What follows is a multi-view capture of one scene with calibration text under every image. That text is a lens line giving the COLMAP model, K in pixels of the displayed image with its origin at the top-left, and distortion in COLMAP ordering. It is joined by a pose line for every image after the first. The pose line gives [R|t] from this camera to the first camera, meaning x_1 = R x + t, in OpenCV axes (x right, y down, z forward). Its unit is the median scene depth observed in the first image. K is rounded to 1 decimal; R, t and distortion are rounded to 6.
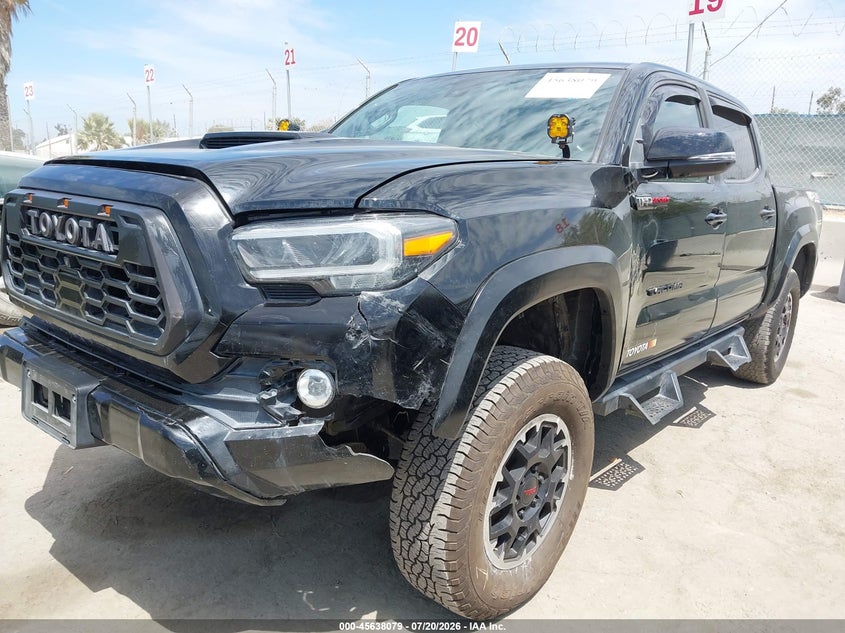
lens RADIAL K [[687.5, 0, 422.5], [0, 687.5, 316.5], [0, 0, 1]] dist [-0.004254, -0.004804]
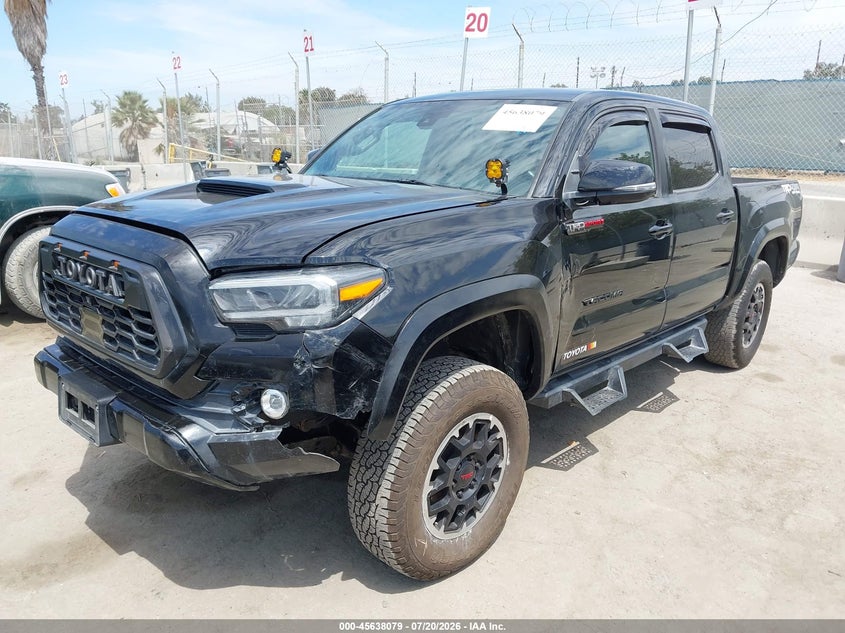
lens RADIAL K [[687.5, 0, 422.5], [0, 687.5, 316.5], [0, 0, 1]] dist [-0.004254, -0.004804]
pose [[0.998636, -0.010774, -0.051084, 0.153076], [0.013140, 0.998846, 0.046204, -0.092470], [0.050528, -0.046812, 0.997625, -0.221946]]
